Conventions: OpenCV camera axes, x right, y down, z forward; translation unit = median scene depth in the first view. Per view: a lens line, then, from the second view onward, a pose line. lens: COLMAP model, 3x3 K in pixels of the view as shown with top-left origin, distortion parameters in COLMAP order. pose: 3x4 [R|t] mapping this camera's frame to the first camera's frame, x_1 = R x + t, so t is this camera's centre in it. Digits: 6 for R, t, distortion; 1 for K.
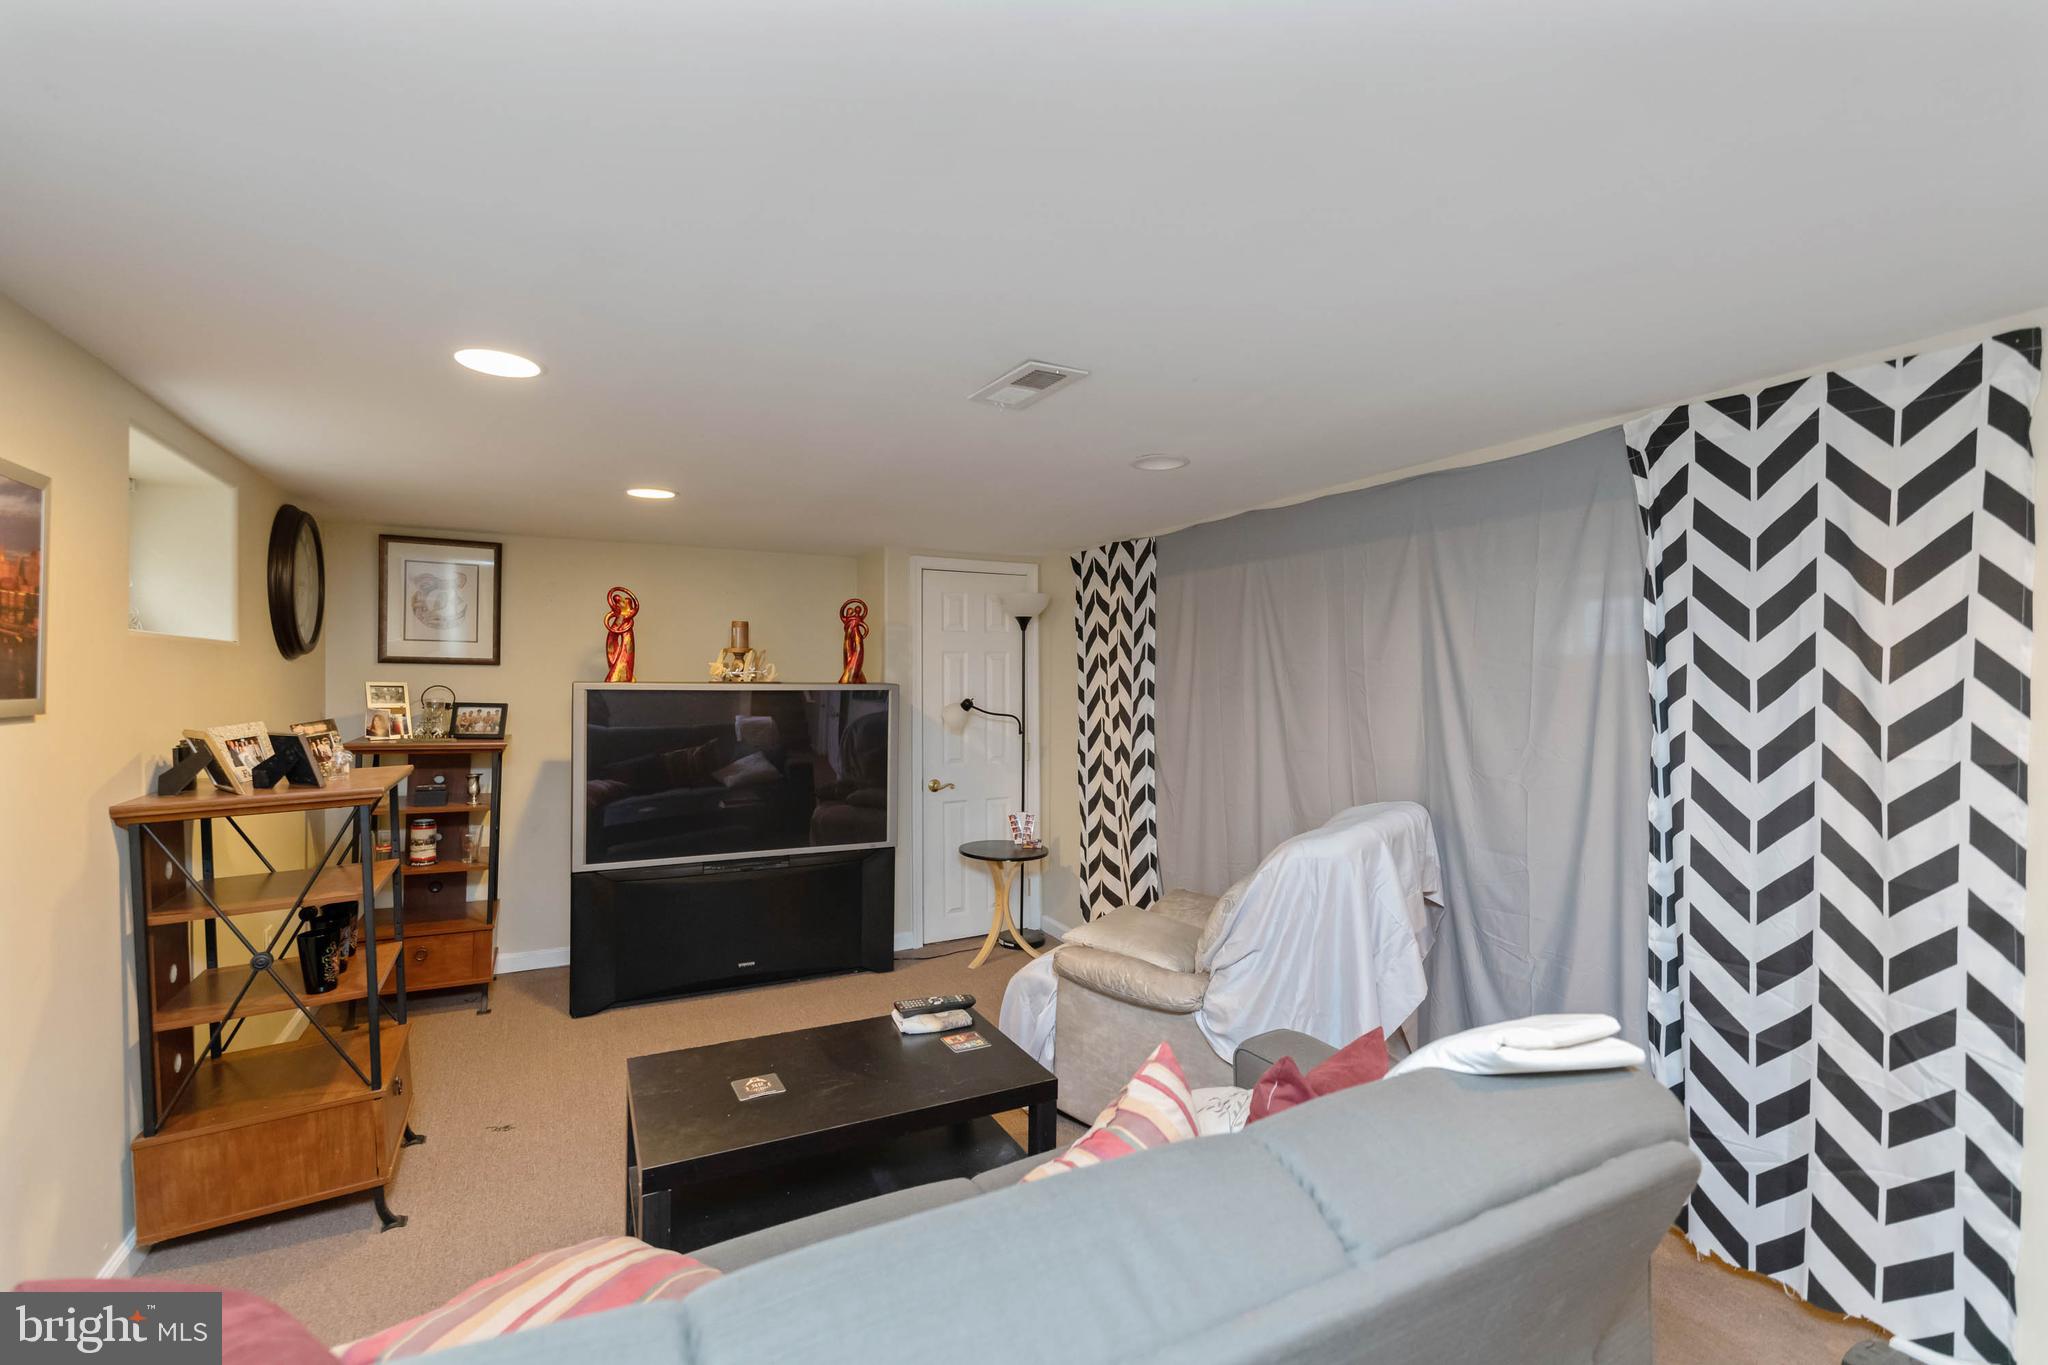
lens RADIAL K [[883.2, 0, 1039.4], [0, 883.2, 681.1], [0, 0, 1]] dist [-0.001625, -0.000682]
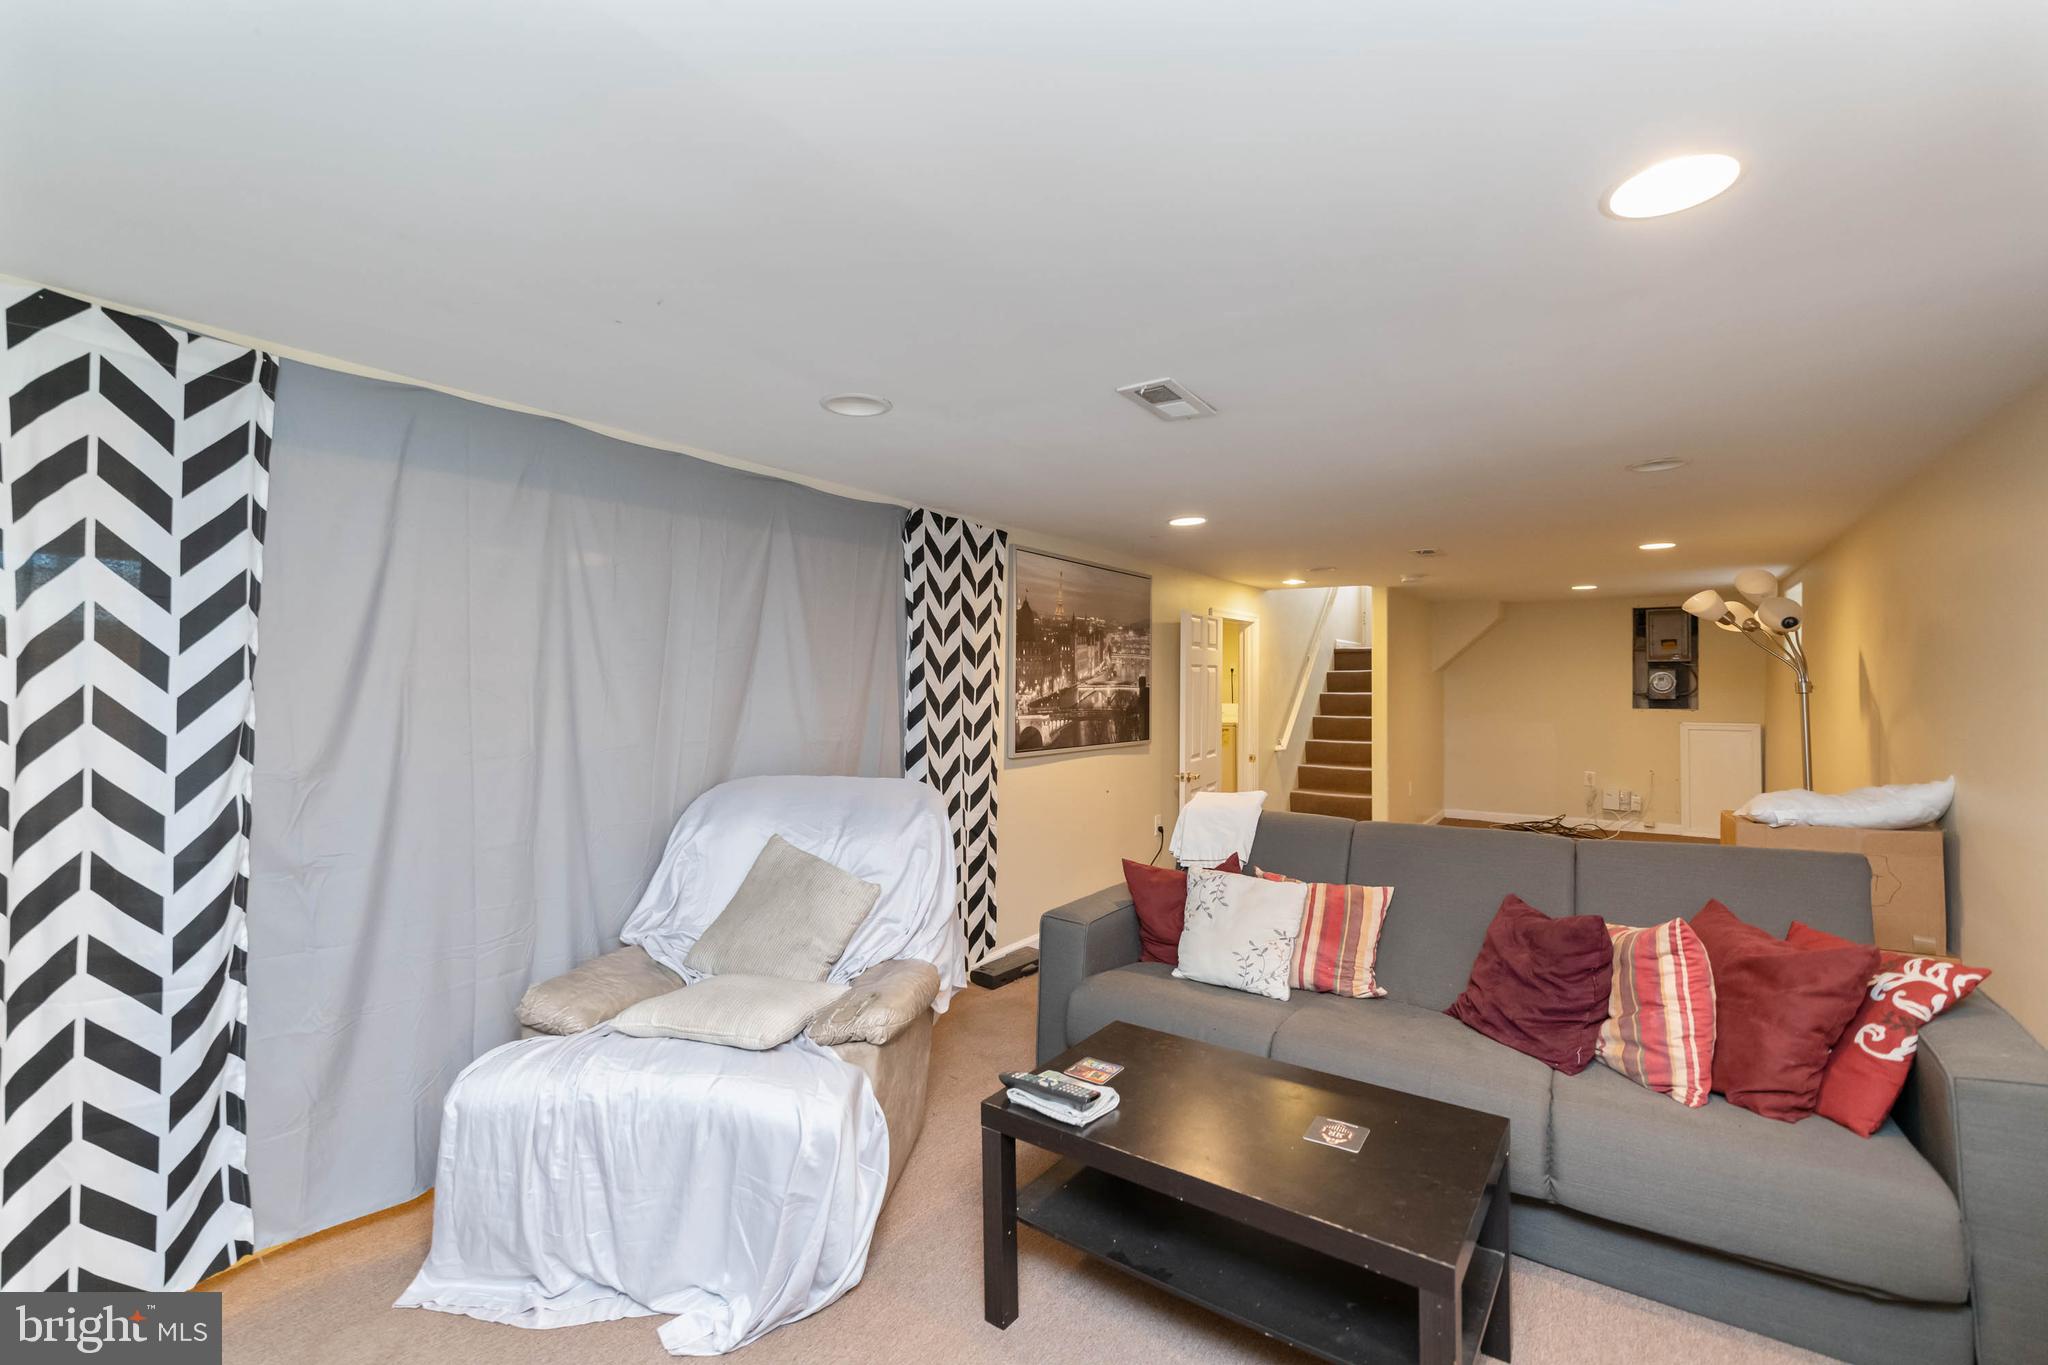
lens RADIAL K [[883.2, 0, 1021.5], [0, 883.2, 686.8], [0, 0, 1]] dist [-0.001625, -0.000682]
pose [[-0.448795, -0.010506, 0.893573, -0.512558], [-0.005515, 0.999944, 0.008987, 0.011901], [-0.893618, -0.000895, -0.448828, 0.898136]]
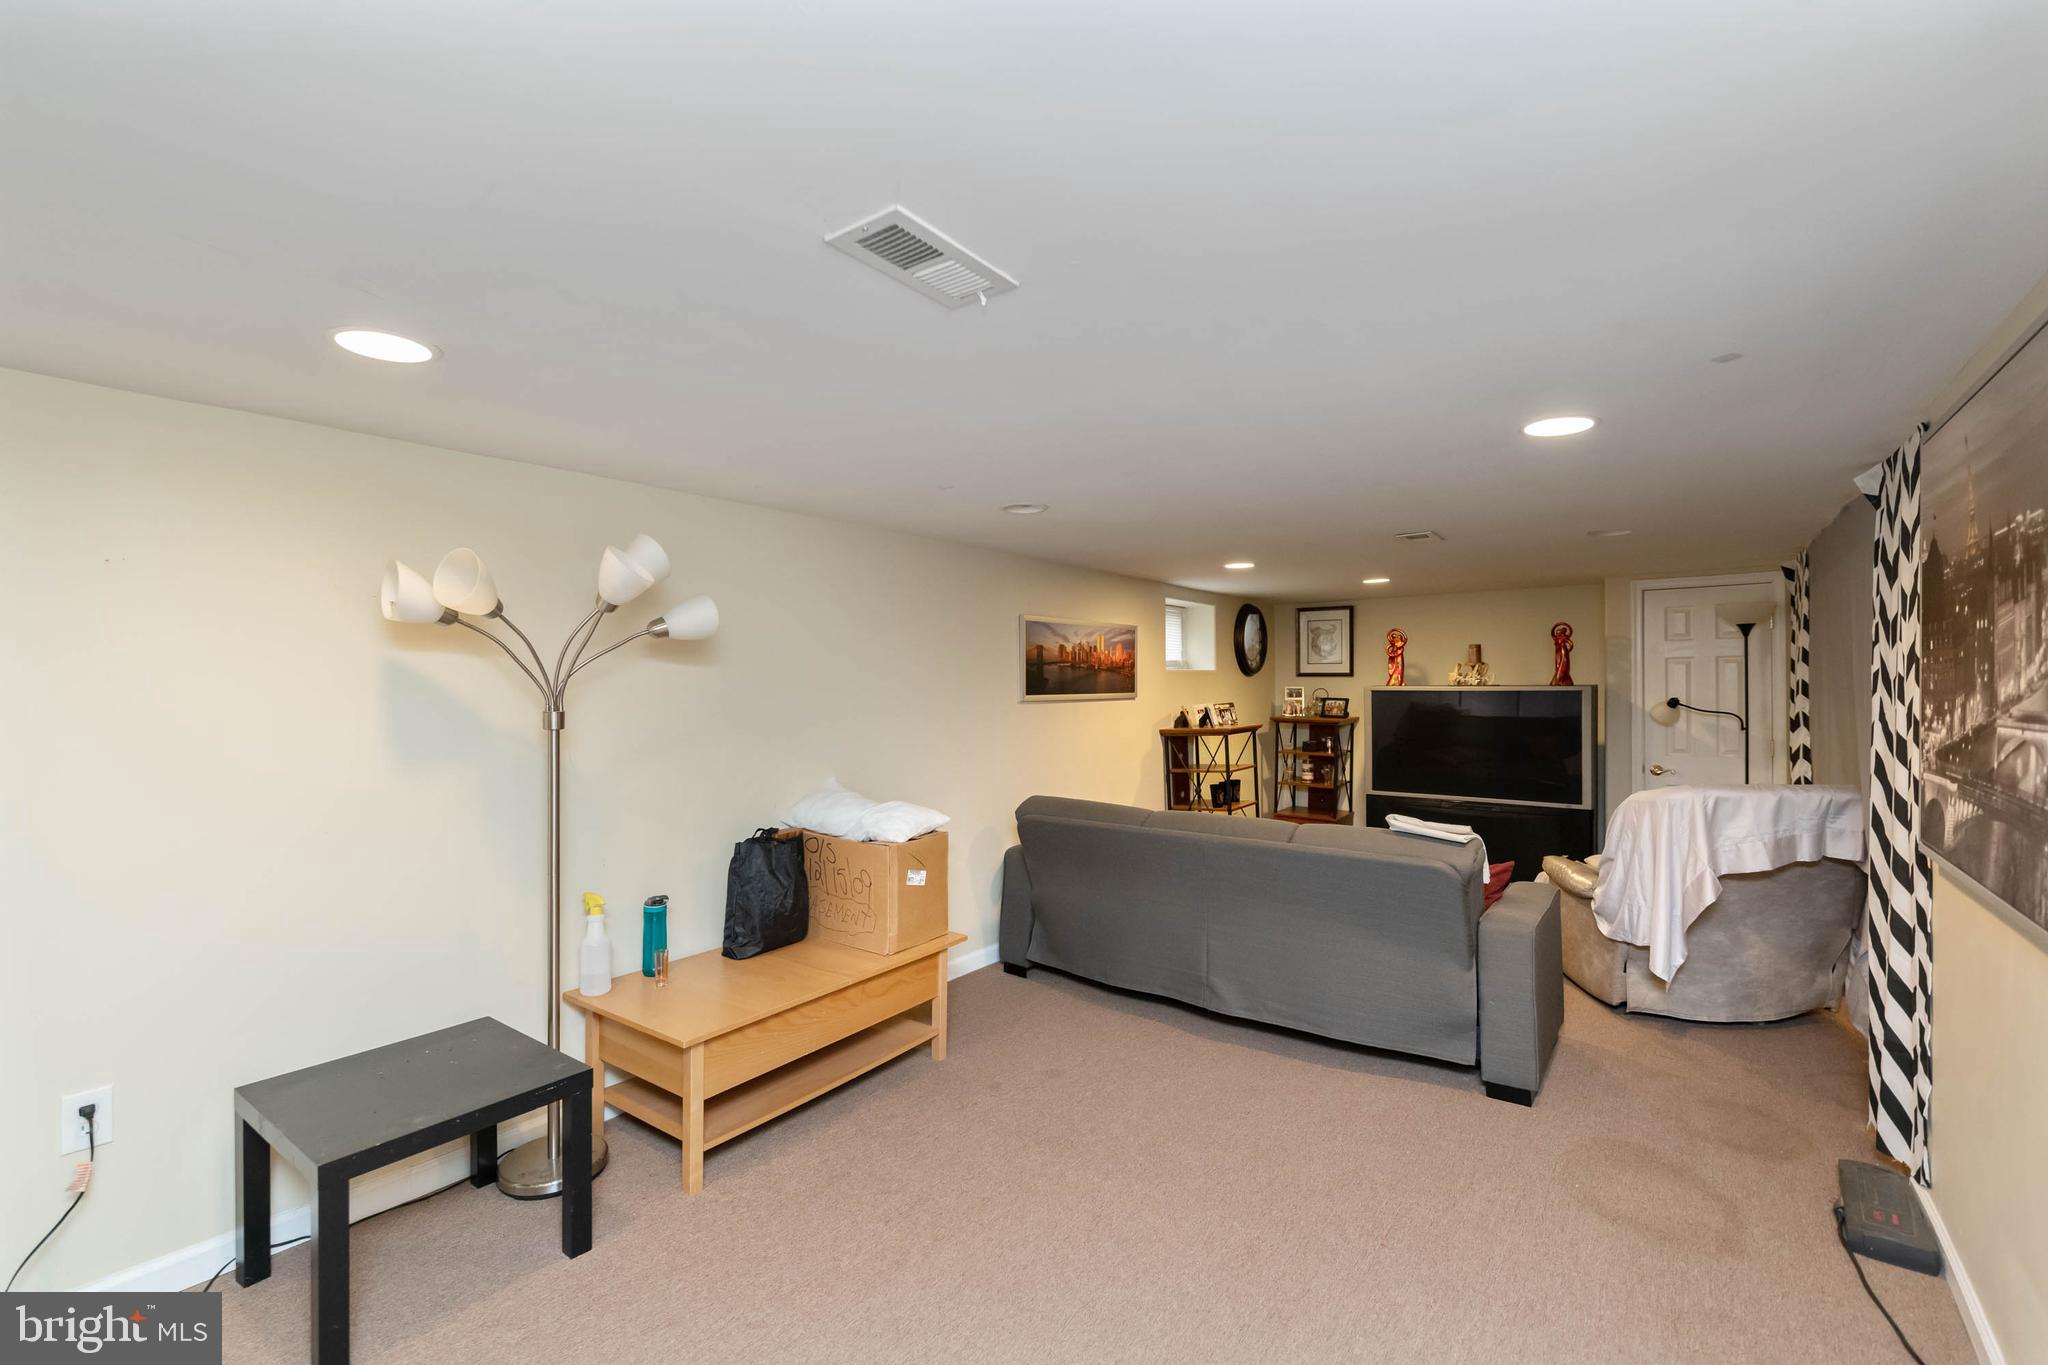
lens RADIAL K [[883.2, 0, 1023.0], [0, 883.2, 683.8], [0, 0, 1]] dist [-0.001625, -0.000682]
pose [[0.425224, -0.008840, -0.905045, 0.730867], [0.008619, 0.999947, -0.005718, 0.000688], [0.905047, -0.005369, 0.425277, -0.346068]]
